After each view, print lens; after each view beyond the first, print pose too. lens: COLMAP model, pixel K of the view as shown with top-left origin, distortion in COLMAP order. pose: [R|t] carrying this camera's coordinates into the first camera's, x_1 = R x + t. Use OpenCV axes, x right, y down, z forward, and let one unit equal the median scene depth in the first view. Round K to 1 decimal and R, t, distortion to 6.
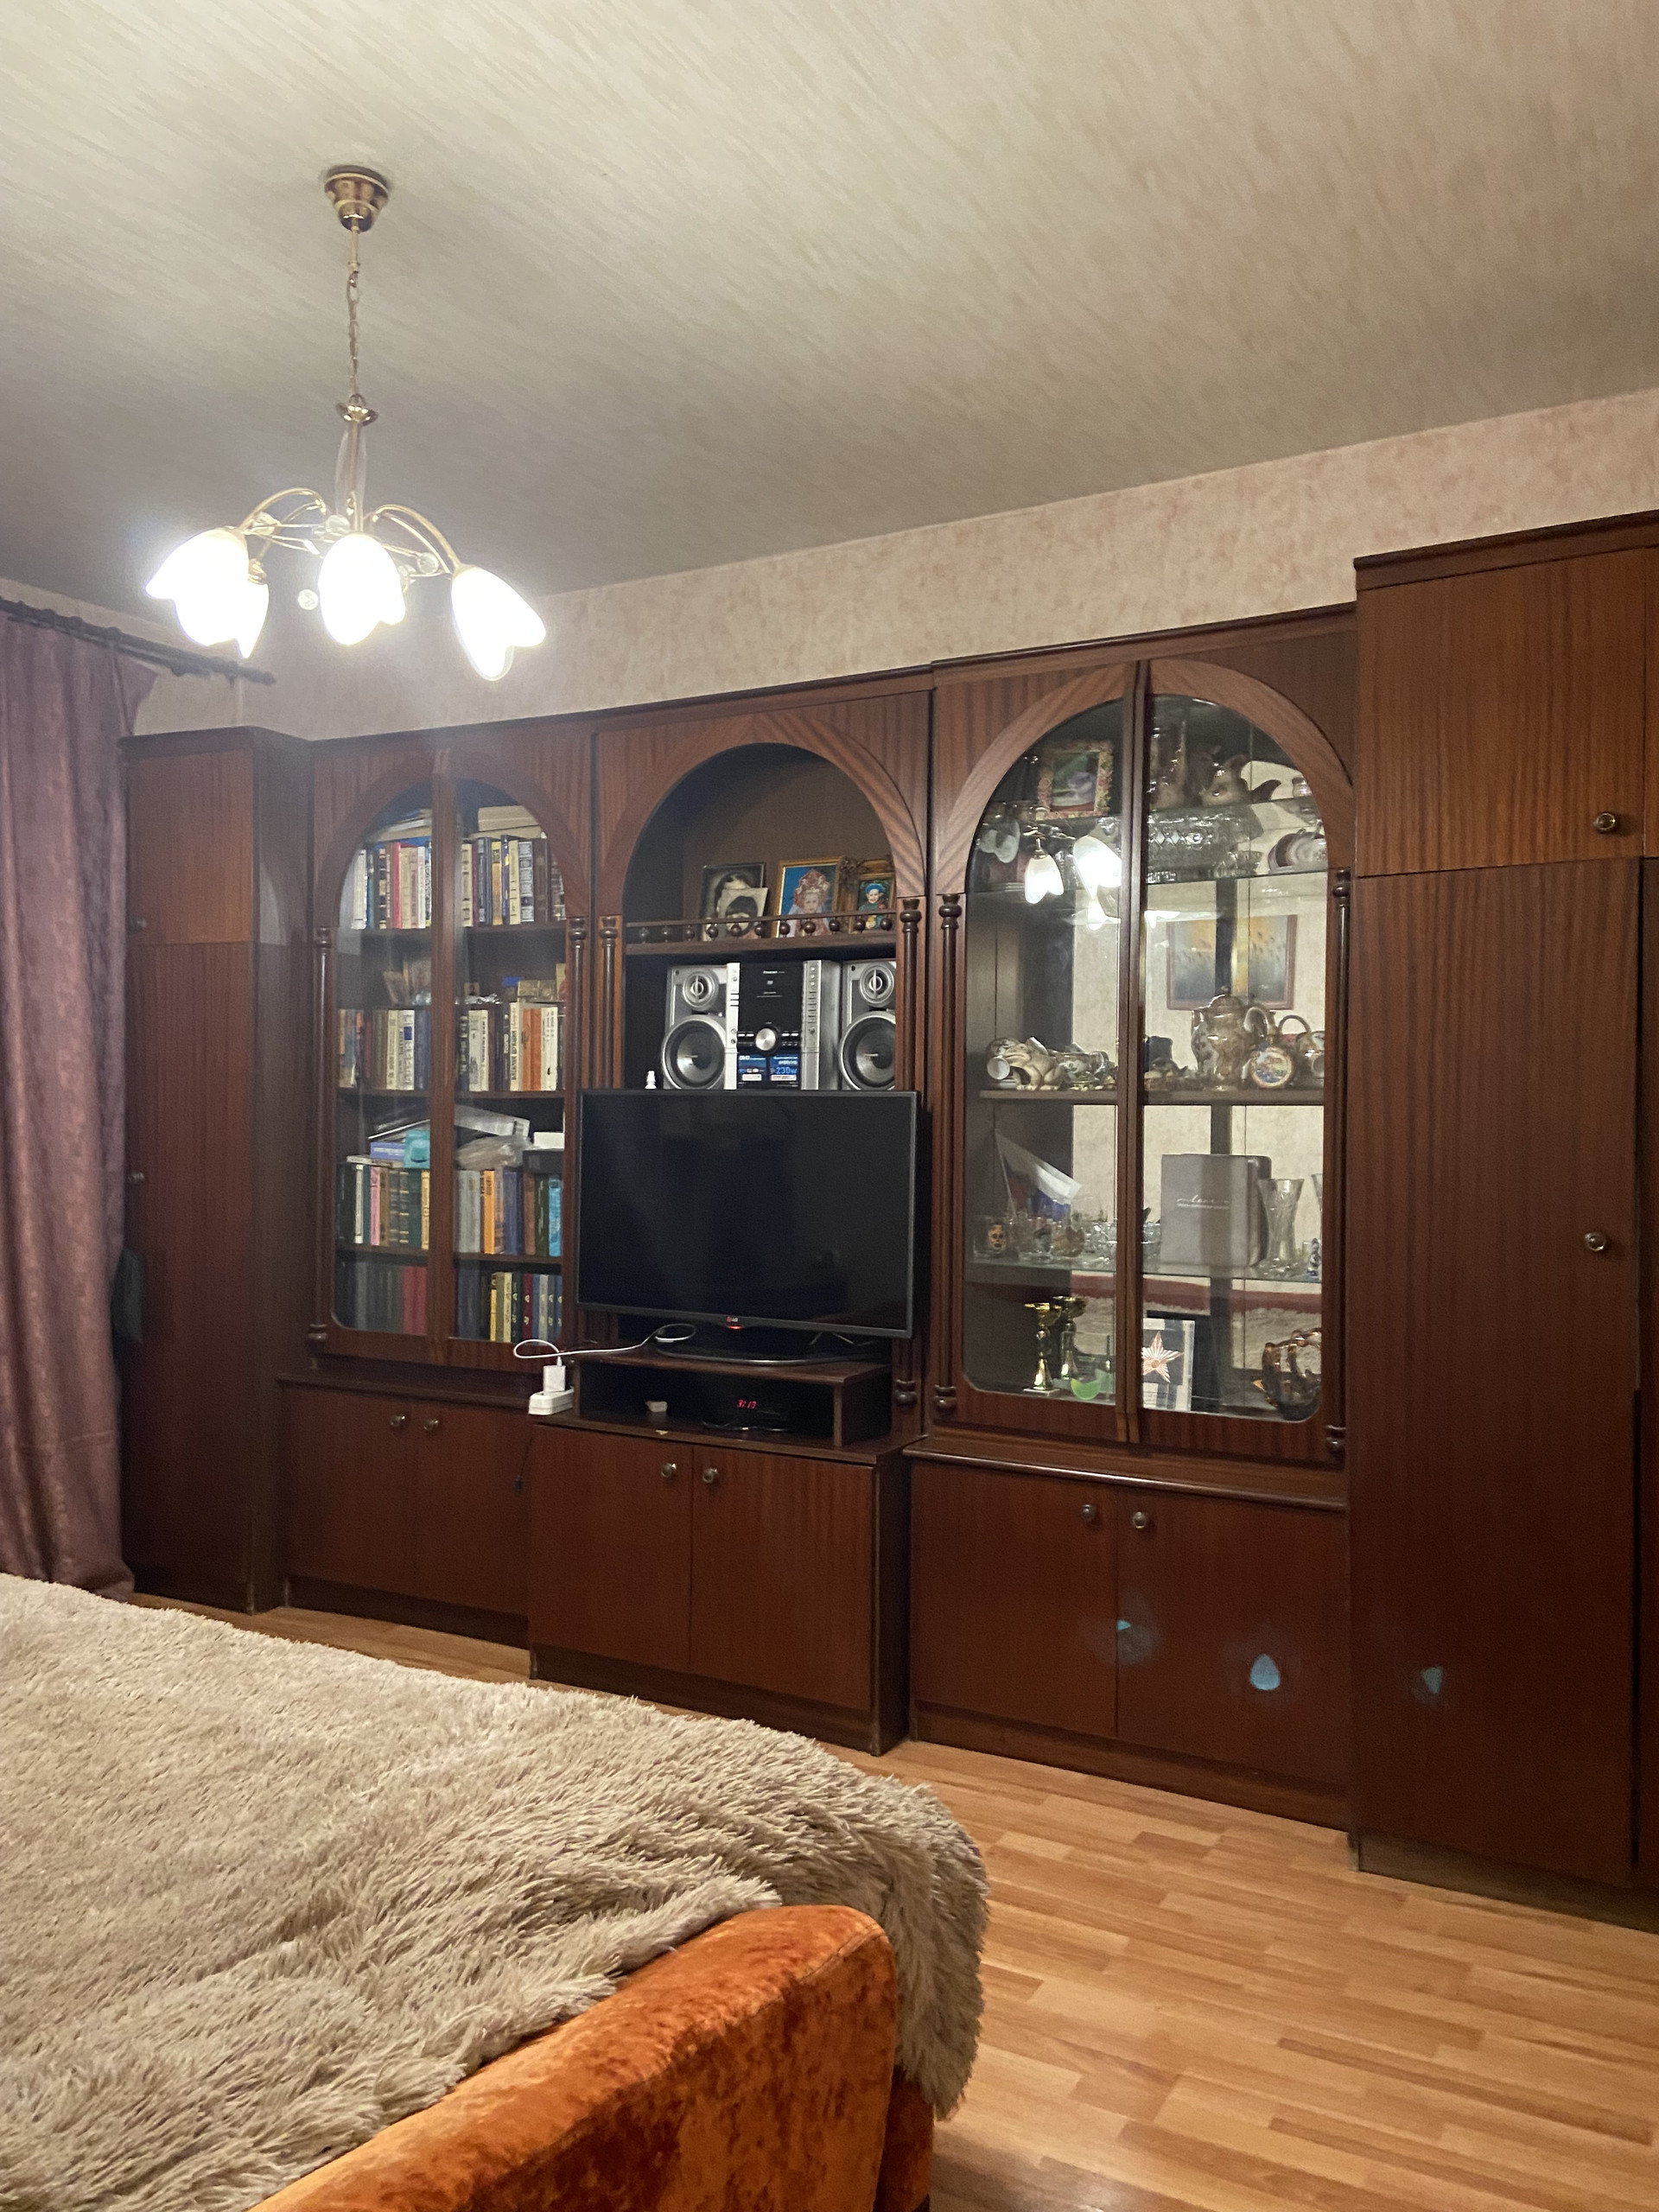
lens RADIAL K [[1675.8, 0, 820.8], [0, 1675.8, 1075.6], [0, 0, 1]] dist [0.106021, -0.132836]
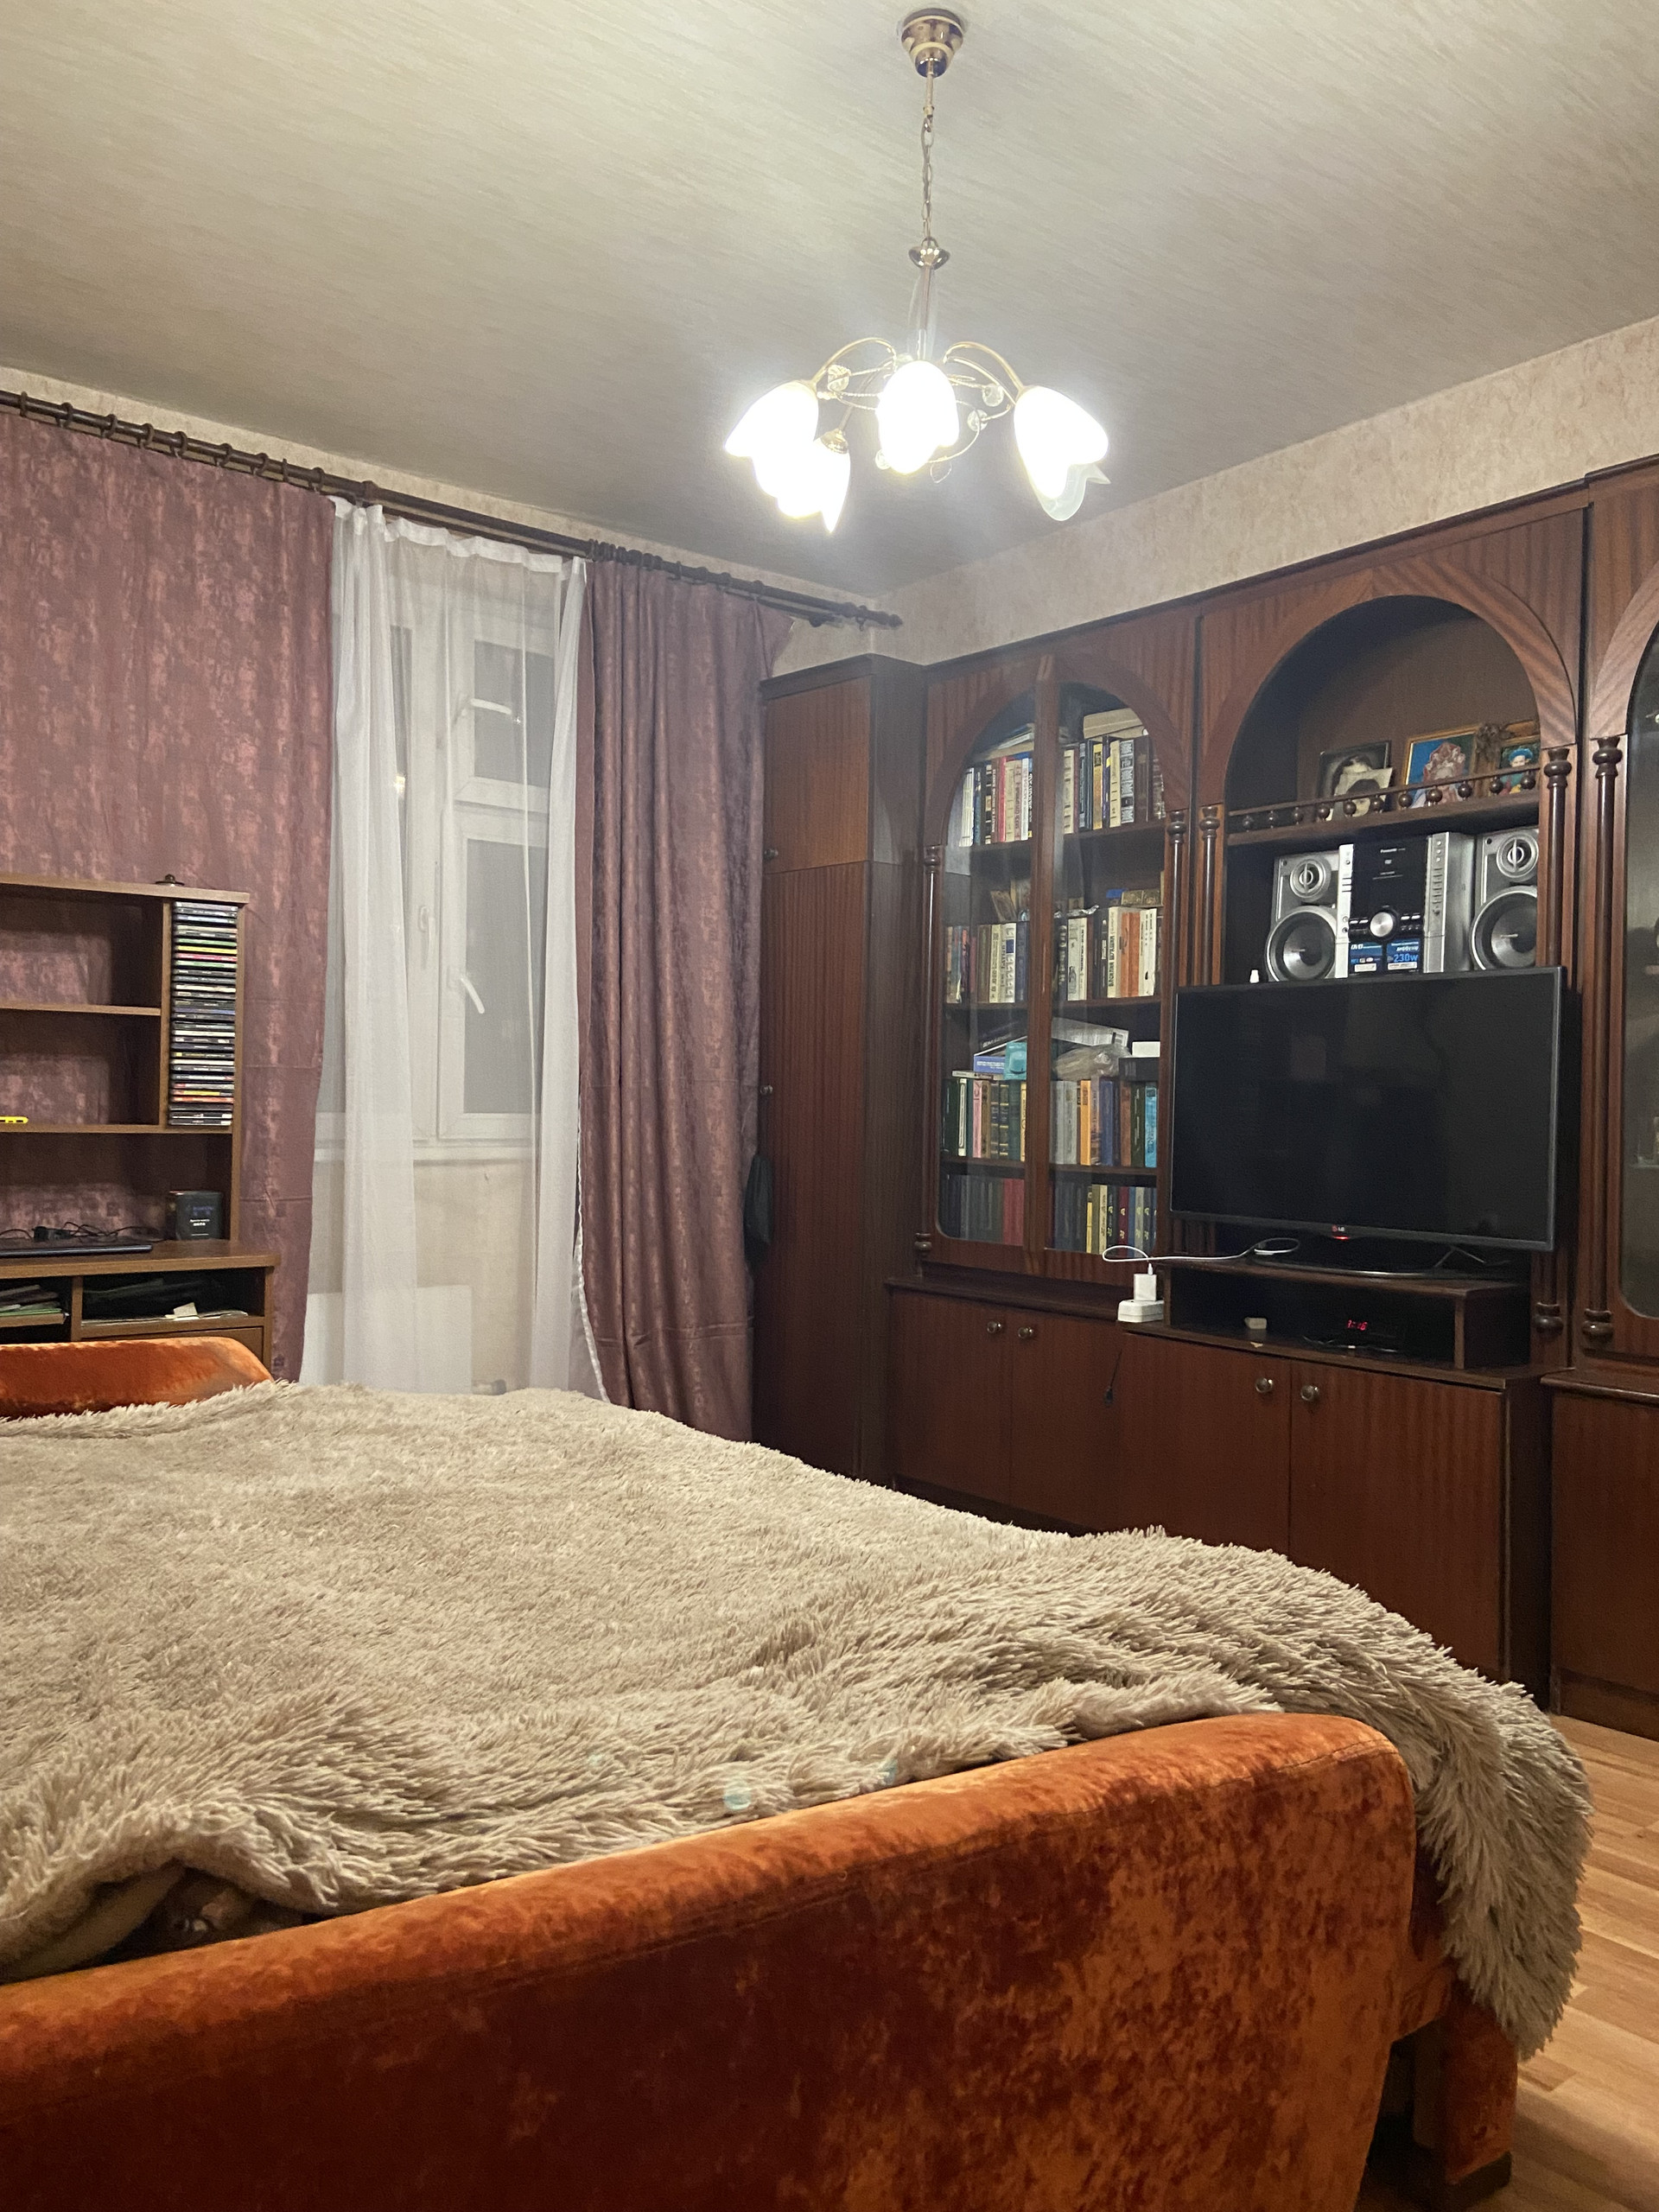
lens RADIAL K [[1675.8, 0, 820.8], [0, 1675.8, 1075.6], [0, 0, 1]] dist [0.106021, -0.132836]
pose [[0.922626, 0.003129, -0.385682, 0.040241], [-0.009811, 0.999834, -0.015358, 0.076667], [0.385570, 0.017954, 0.922504, 0.046500]]
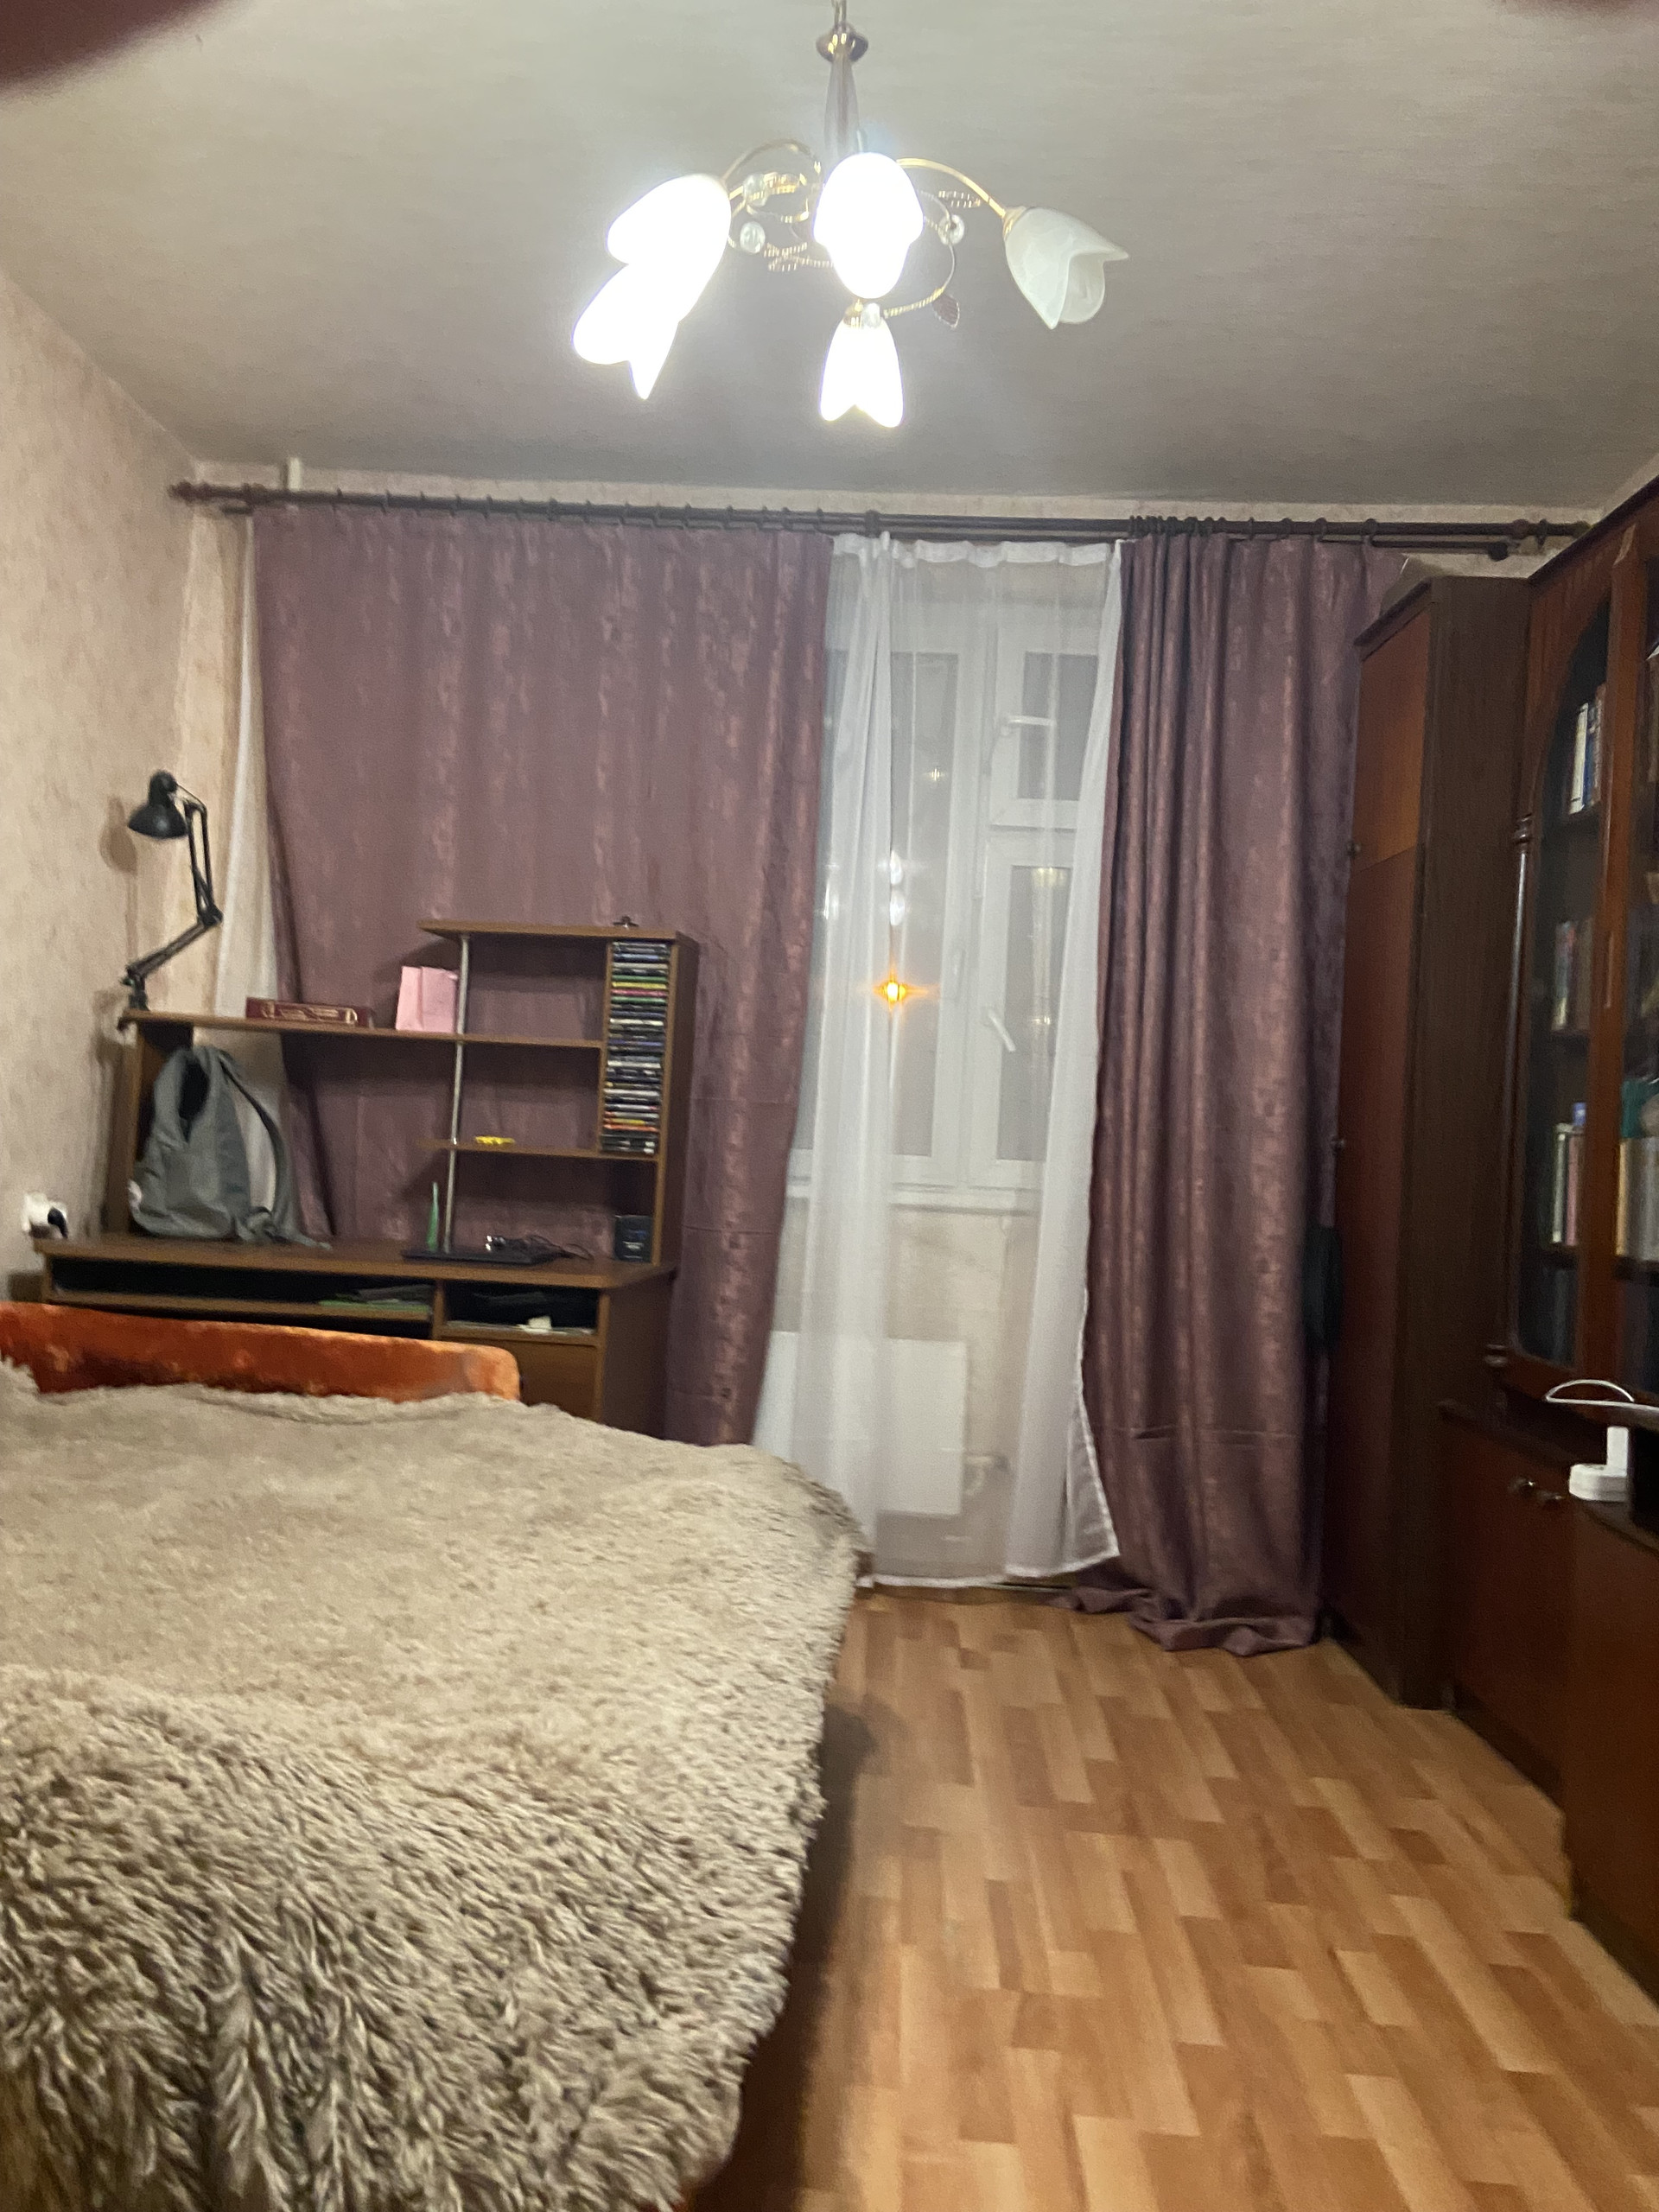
lens RADIAL K [[1675.8, 0, 820.8], [0, 1675.8, 1075.6], [0, 0, 1]] dist [0.106021, -0.132836]
pose [[0.429676, -0.016901, -0.902825, 0.288141], [-0.049176, 0.997903, -0.042085, 0.084171], [0.901643, 0.062480, 0.427943, 0.458994]]
